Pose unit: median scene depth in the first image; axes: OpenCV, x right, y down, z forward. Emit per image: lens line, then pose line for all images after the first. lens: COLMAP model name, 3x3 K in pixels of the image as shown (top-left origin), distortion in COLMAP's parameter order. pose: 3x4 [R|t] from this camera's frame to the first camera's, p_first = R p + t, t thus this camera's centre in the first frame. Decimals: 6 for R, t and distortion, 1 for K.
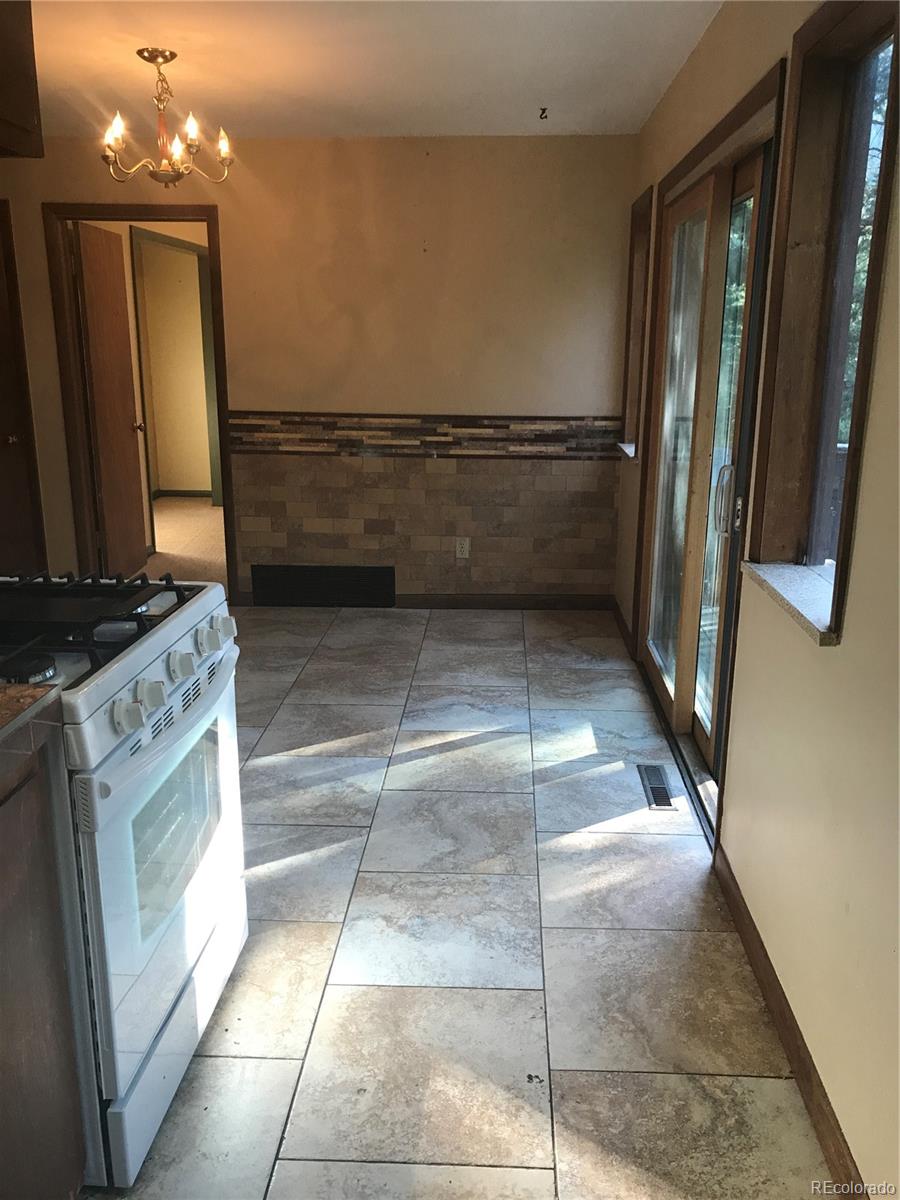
lens RADIAL K [[996.0, 0, 455.2], [0, 996.0, 596.5], [0, 0, 1]] dist [0.160351, -0.207321]
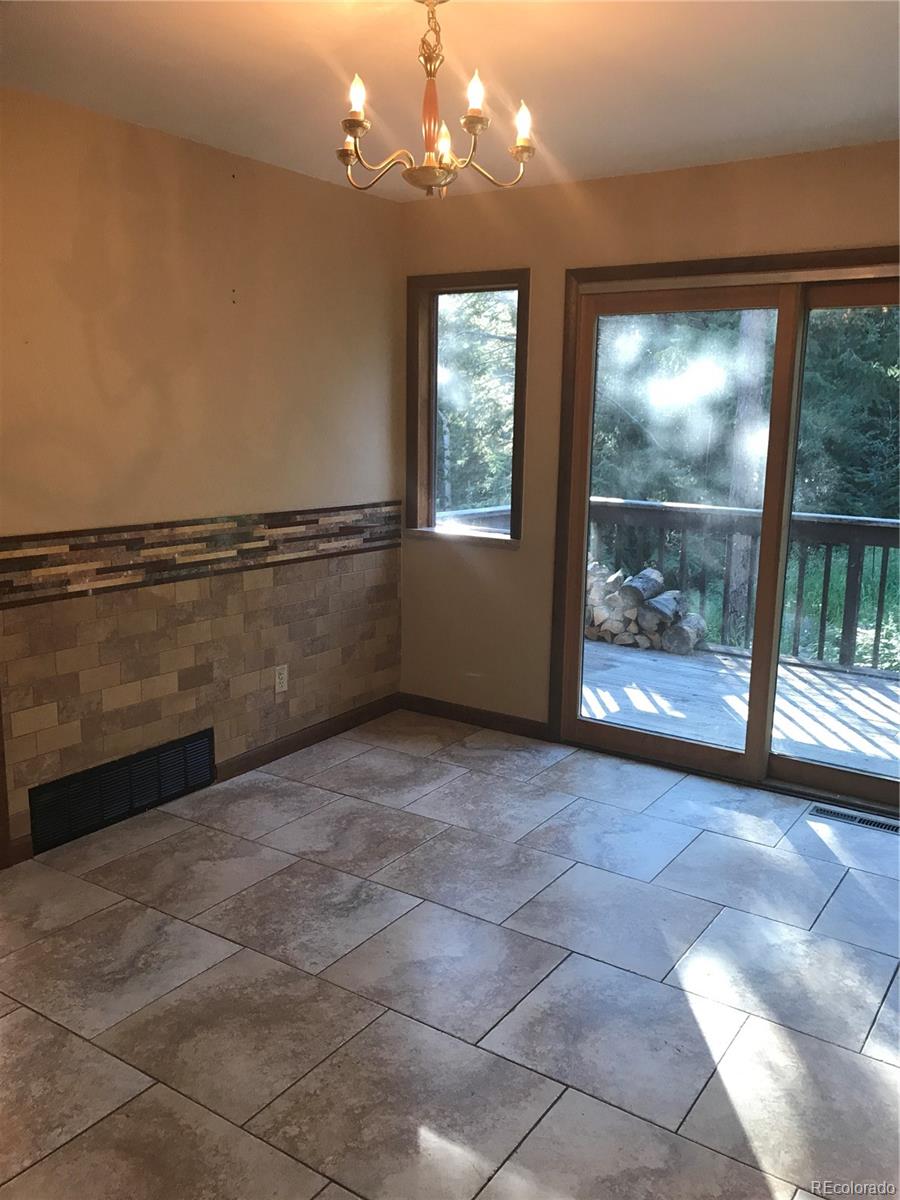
lens RADIAL K [[996.0, 0, 455.2], [0, 996.0, 596.5], [0, 0, 1]] dist [0.160351, -0.207321]
pose [[0.509938, -0.154295, 0.846260, -0.588611], [0.203112, 0.977562, 0.055844, -0.130525], [-0.835888, 0.143409, 0.529835, 0.472473]]
